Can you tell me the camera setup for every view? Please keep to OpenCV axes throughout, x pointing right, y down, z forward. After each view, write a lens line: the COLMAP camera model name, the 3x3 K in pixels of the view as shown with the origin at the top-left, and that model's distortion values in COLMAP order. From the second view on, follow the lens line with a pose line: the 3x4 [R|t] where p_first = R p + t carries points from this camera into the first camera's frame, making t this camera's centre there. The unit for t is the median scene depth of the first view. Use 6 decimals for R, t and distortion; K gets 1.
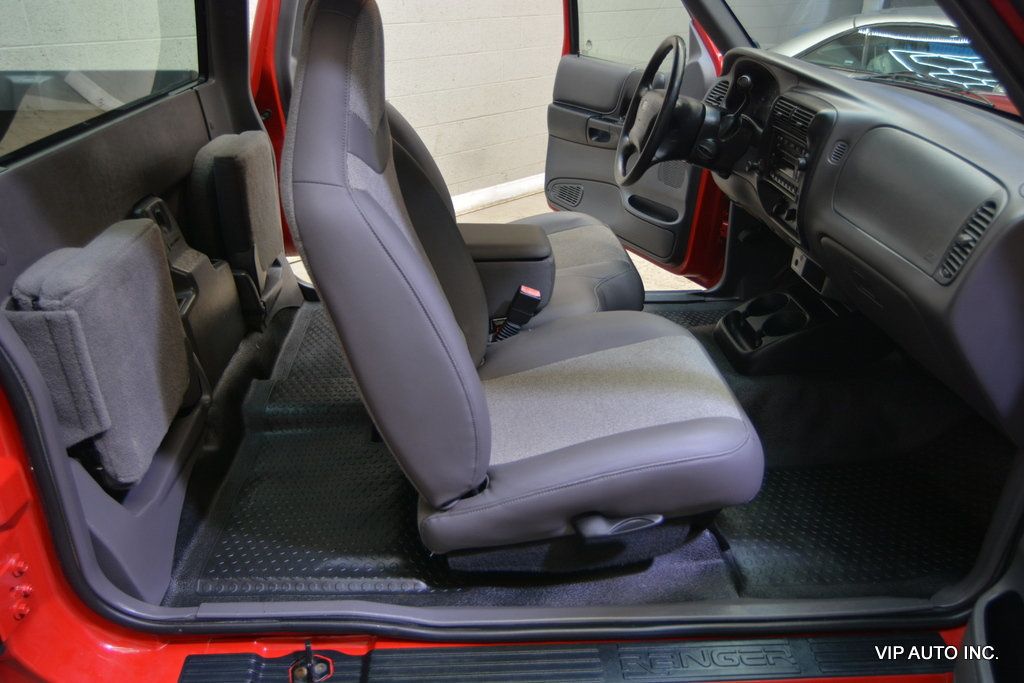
lens RADIAL K [[781.2, 0, 512.0], [0, 781.2, 341.5], [0, 0, 1]] dist [-0.003115, -0.002853]
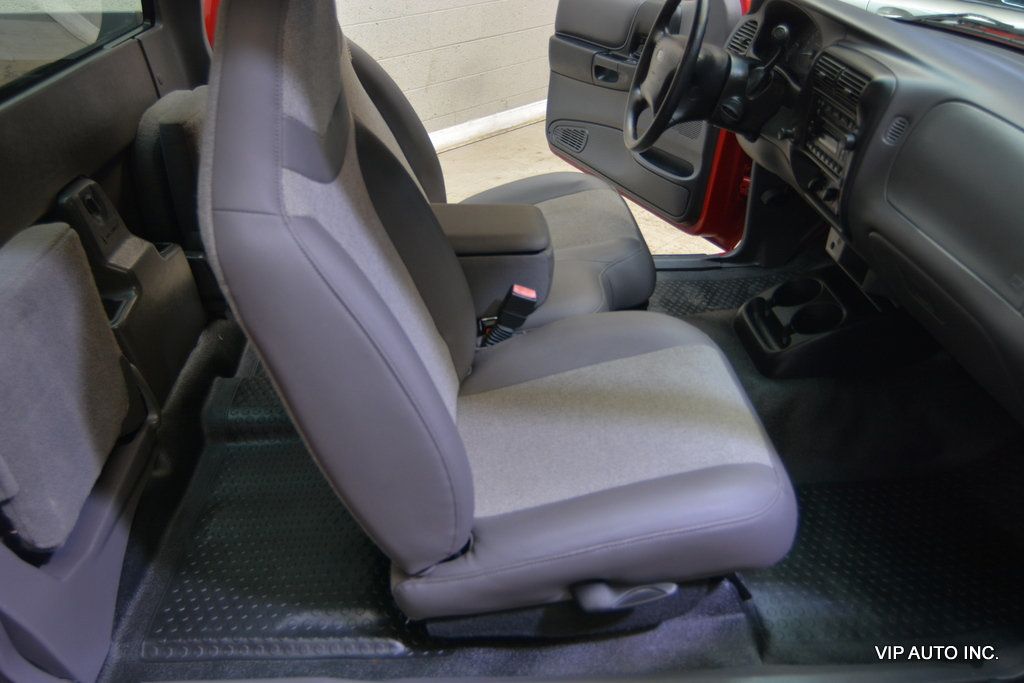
lens RADIAL K [[782.5, 0, 508.4], [0, 782.5, 338.3], [0, 0, 1]] dist [-0.006945, 0.005445]
pose [[0.999943, -0.002260, -0.010400, 0.015054], [0.003327, 0.994602, 0.103714, -0.104522], [0.010109, -0.103743, 0.994553, 0.142544]]
